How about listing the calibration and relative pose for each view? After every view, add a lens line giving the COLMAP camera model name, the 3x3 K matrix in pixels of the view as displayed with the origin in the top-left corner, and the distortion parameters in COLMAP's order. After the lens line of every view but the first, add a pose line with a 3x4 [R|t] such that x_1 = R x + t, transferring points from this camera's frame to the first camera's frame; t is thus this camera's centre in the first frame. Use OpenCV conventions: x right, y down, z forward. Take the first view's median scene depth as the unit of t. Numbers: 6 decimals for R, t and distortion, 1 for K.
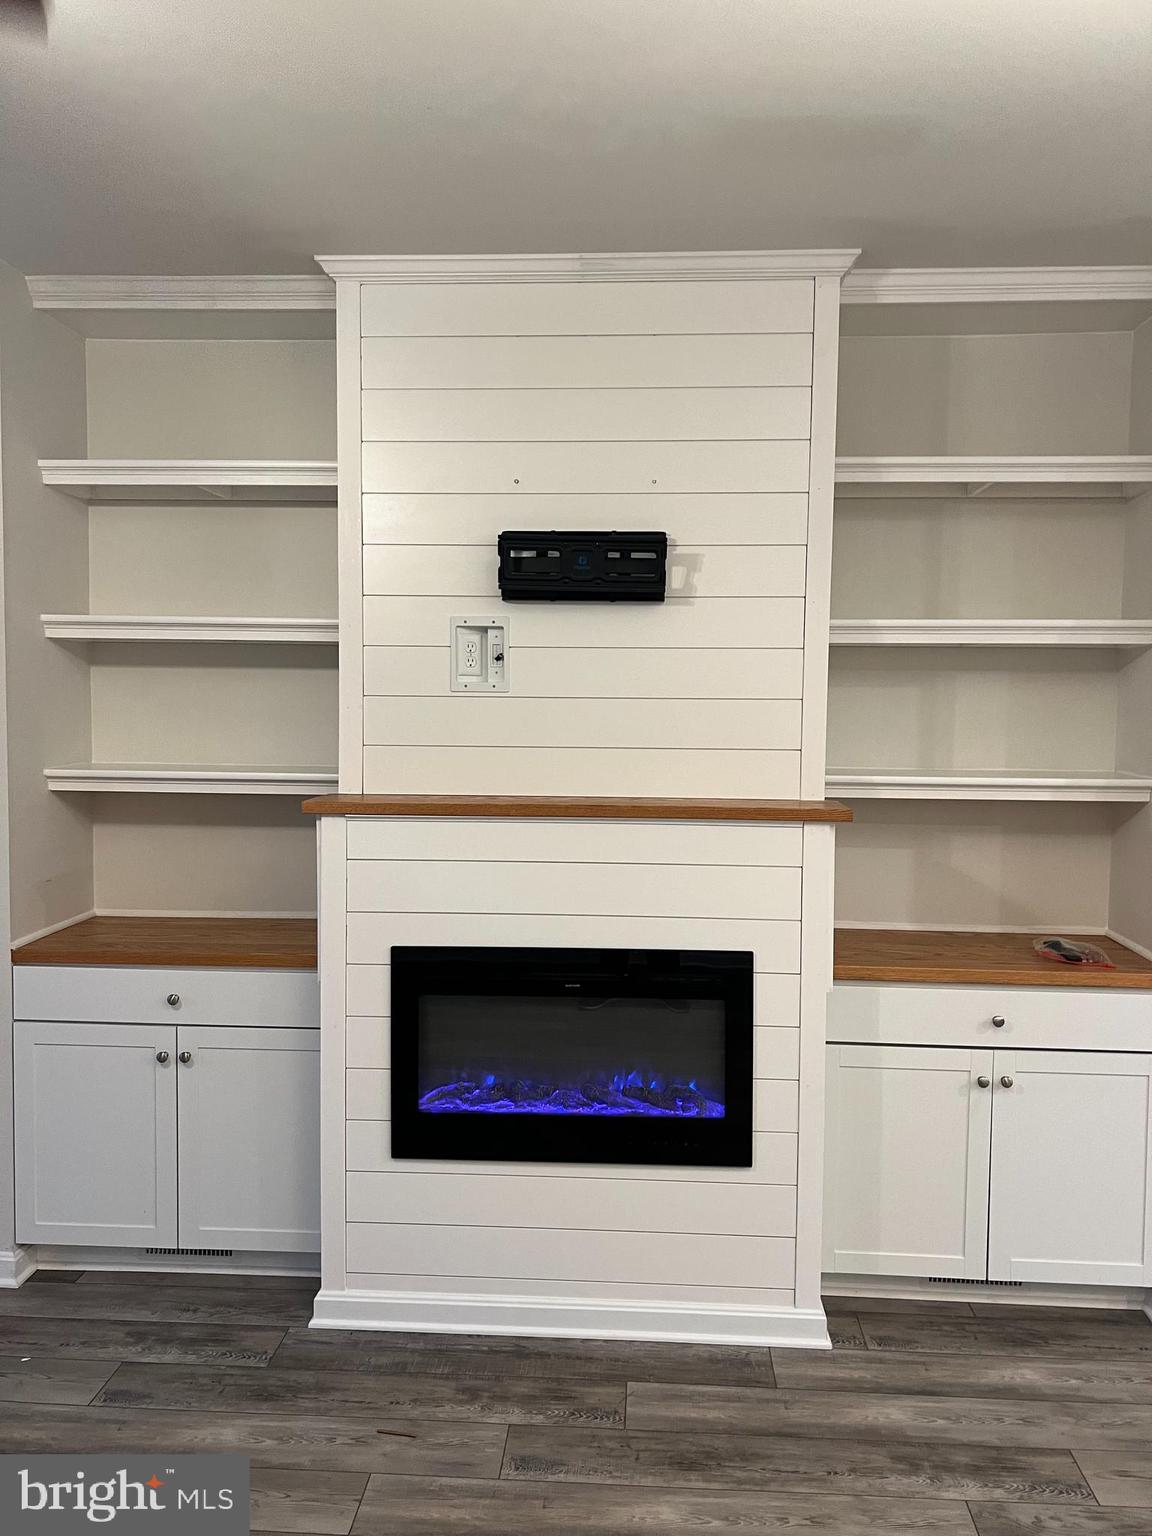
lens RADIAL K [[1145.1, 0, 587.3], [0, 1145.1, 764.0], [0, 0, 1]] dist [0.044665, -0.050724]
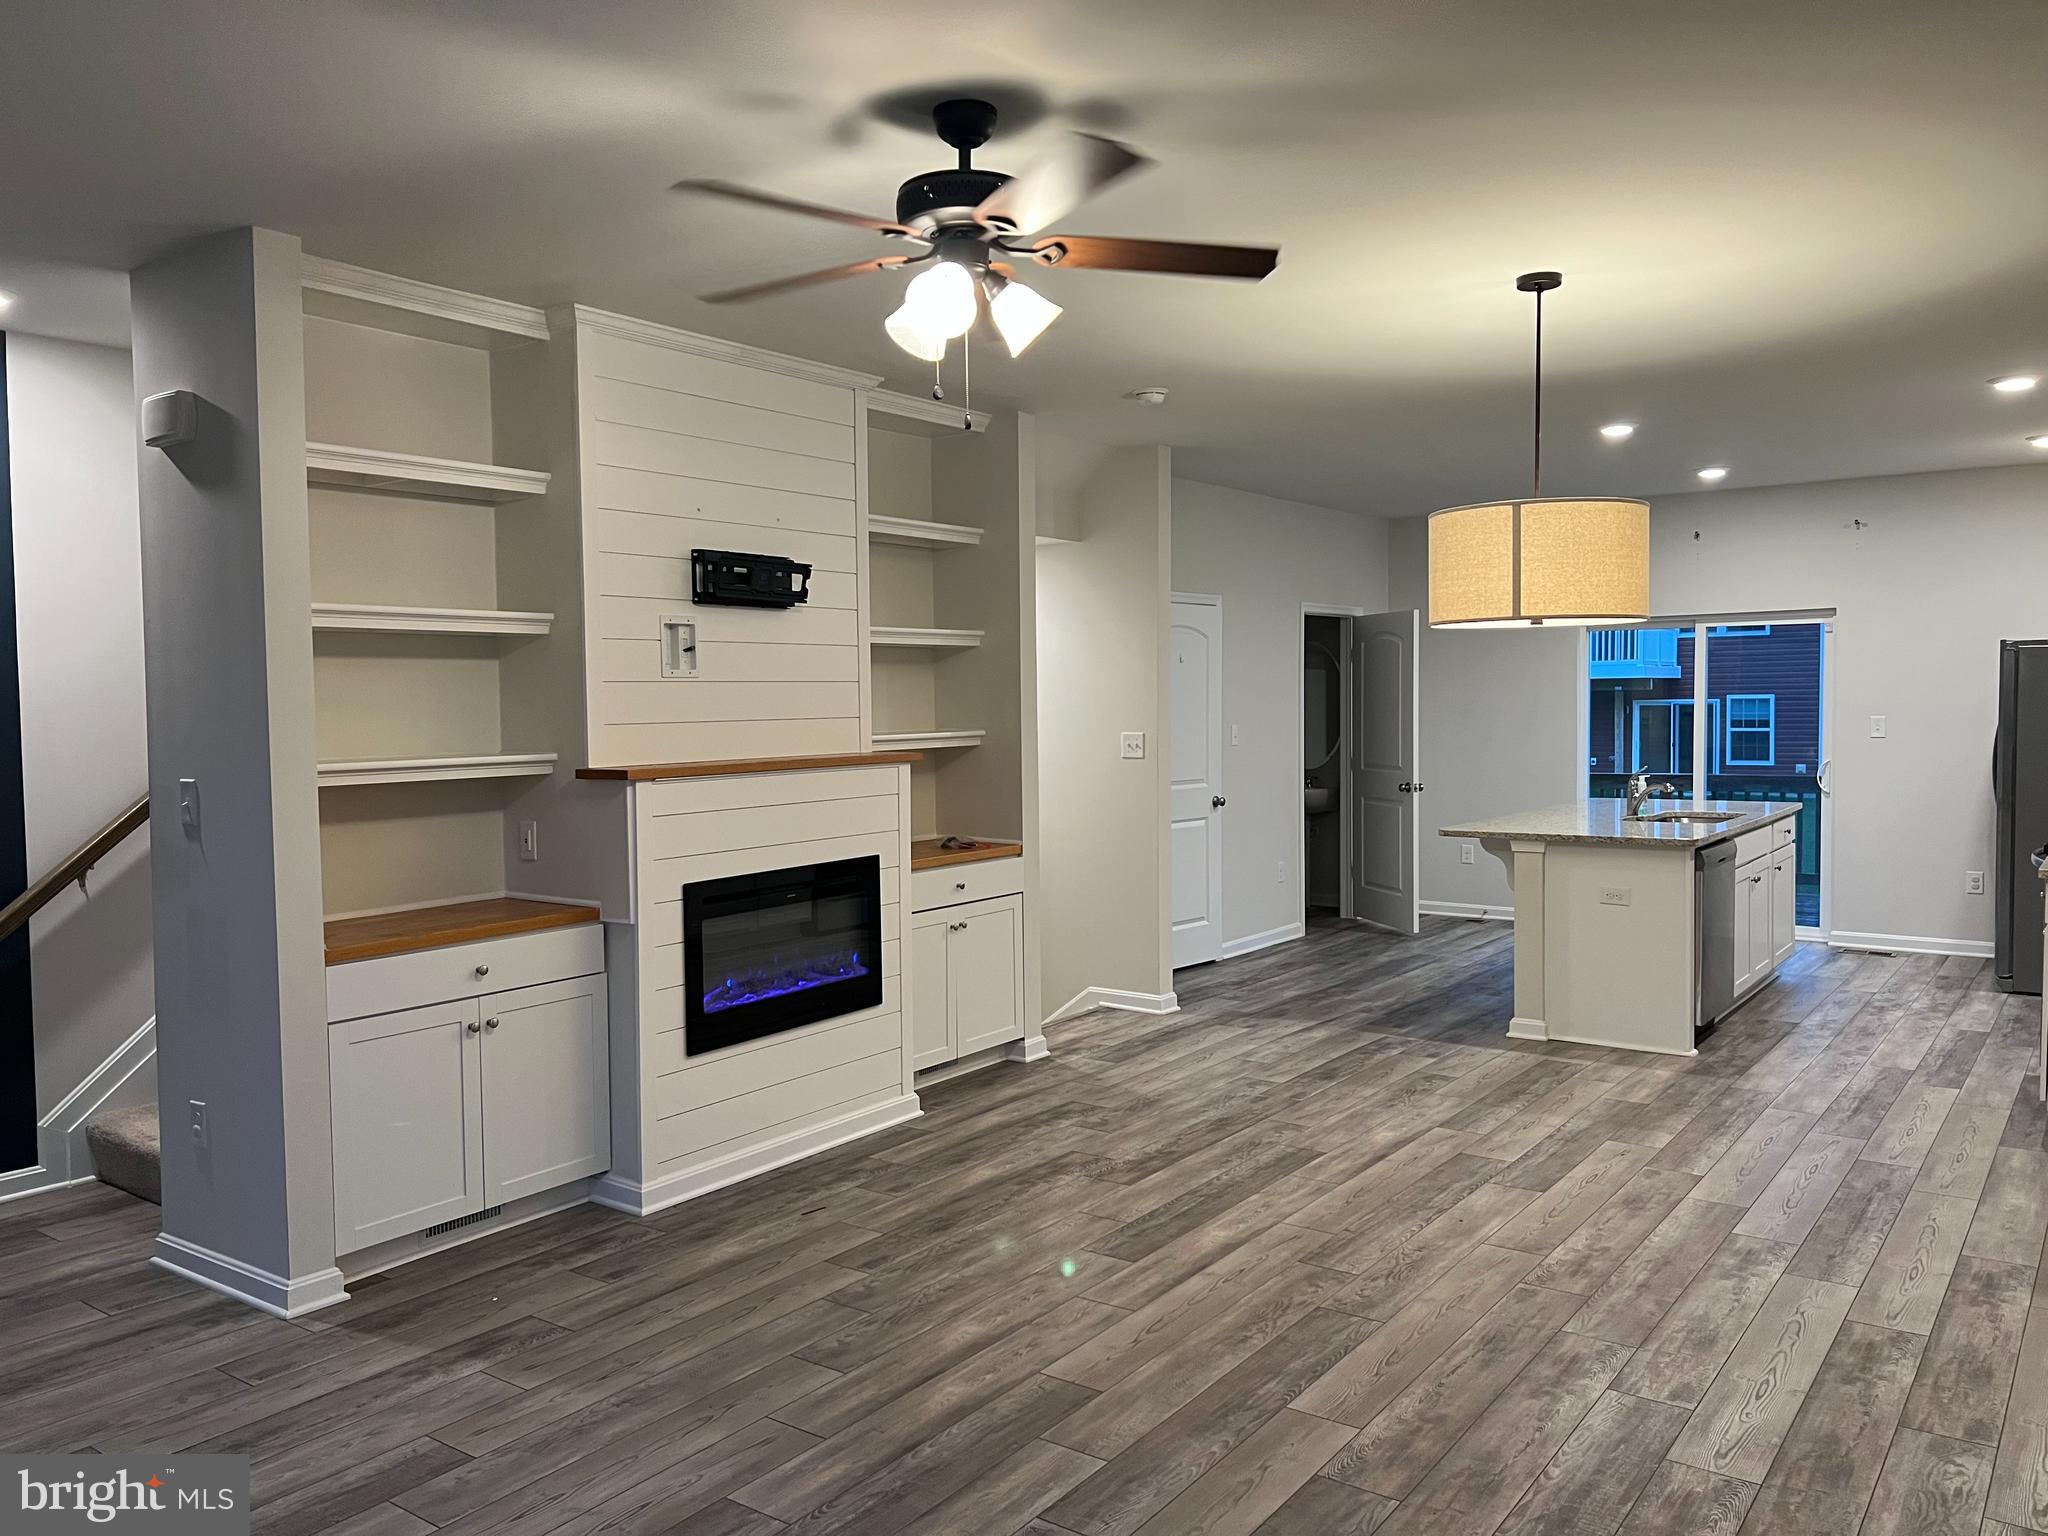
lens RADIAL K [[1526.8, 0, 1010.2], [0, 1526.8, 760.5], [0, 0, 1]] dist [0.044665, -0.050724]
pose [[0.551862, -0.054408, 0.832159, -1.278486], [0.068933, 0.997431, 0.019500, 0.018204], [-0.831081, 0.046602, 0.554195, -0.199074]]
